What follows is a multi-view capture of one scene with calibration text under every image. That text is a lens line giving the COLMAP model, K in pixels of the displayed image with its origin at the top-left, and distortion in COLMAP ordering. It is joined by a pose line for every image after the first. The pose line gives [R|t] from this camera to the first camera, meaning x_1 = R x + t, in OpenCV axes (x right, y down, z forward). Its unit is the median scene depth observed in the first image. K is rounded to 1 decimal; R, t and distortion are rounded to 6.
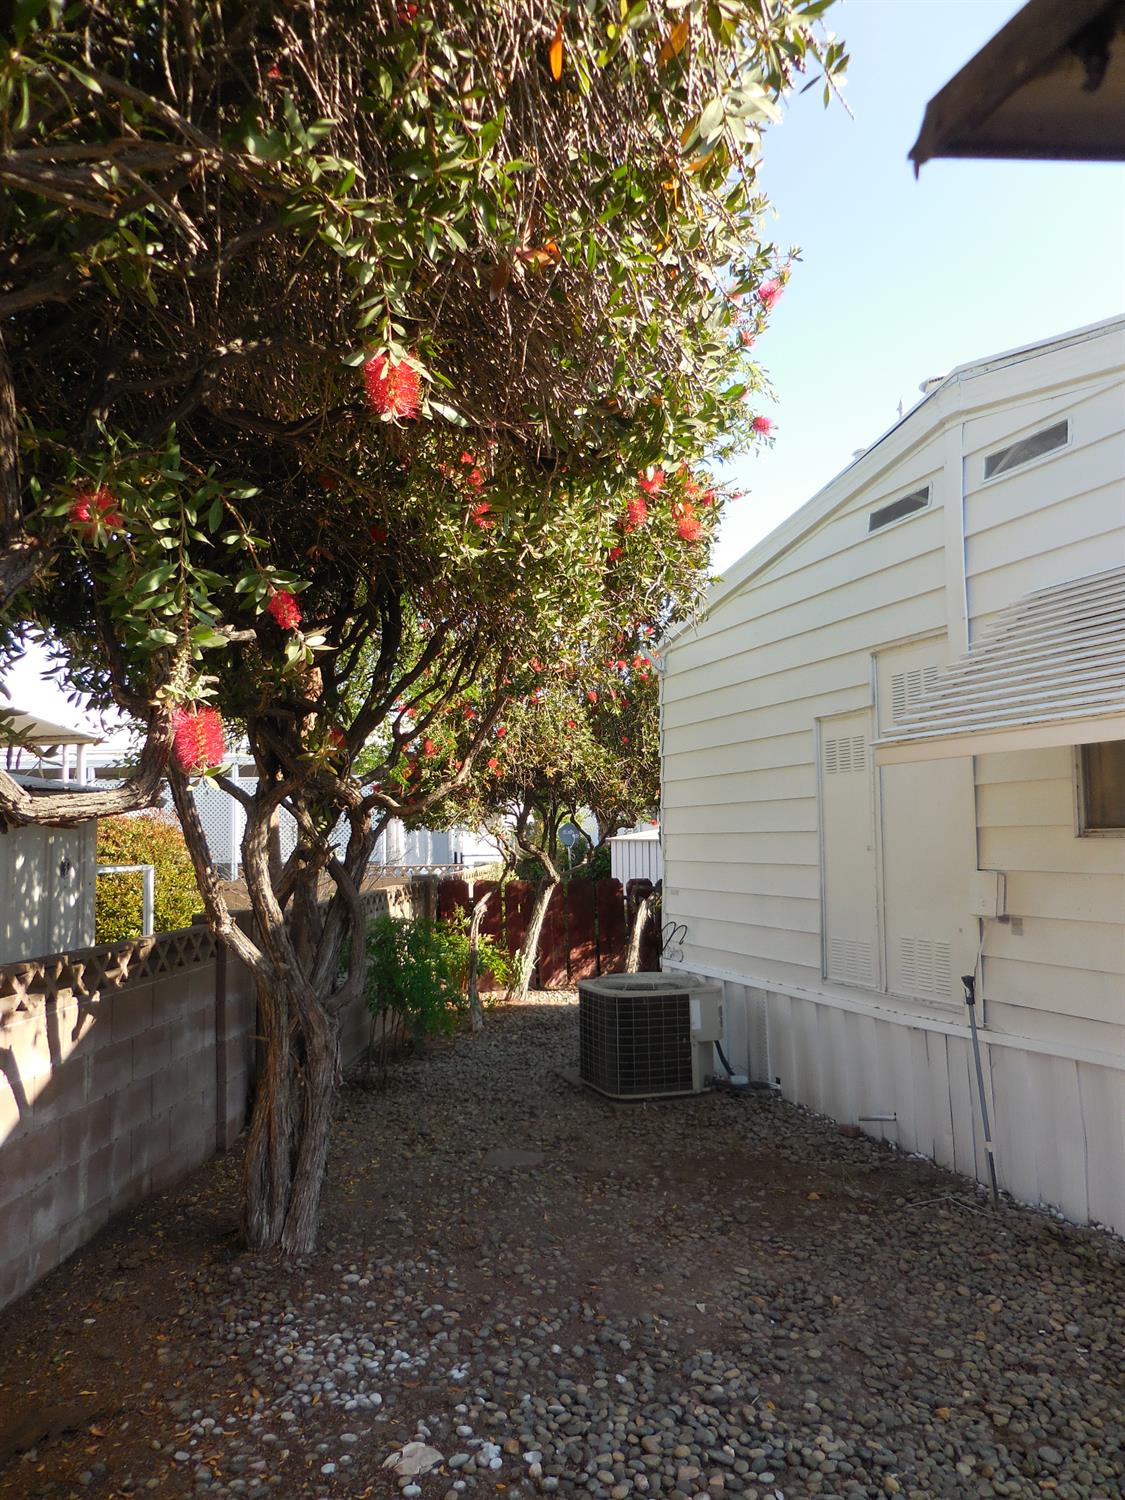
lens RADIAL K [[1142.5, 0, 560.8], [0, 1142.5, 757.7], [0, 0, 1]] dist [0.003448, 0.018540]
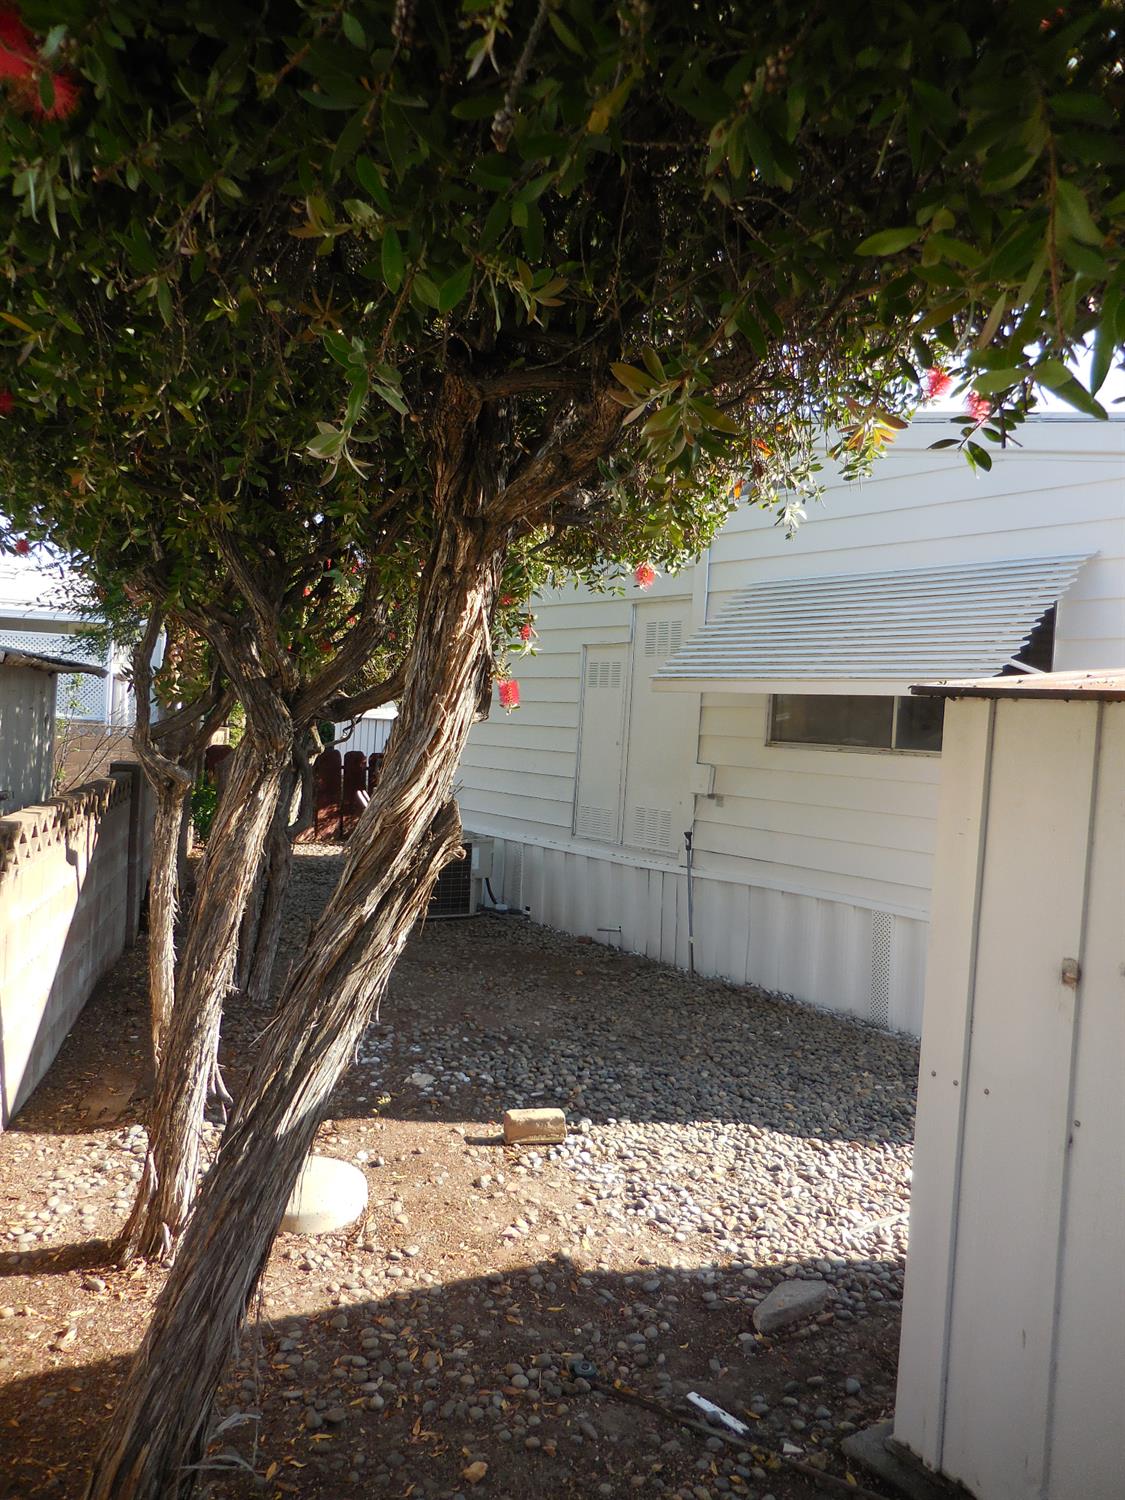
lens RADIAL K [[1142.5, 0, 560.8], [0, 1142.5, 757.7], [0, 0, 1]] dist [0.003448, 0.018540]
pose [[0.949075, 0.057596, 0.309740, -0.285763], [-0.090501, 0.991551, 0.092927, -0.033813], [-0.301771, -0.116226, 0.946269, -0.383444]]
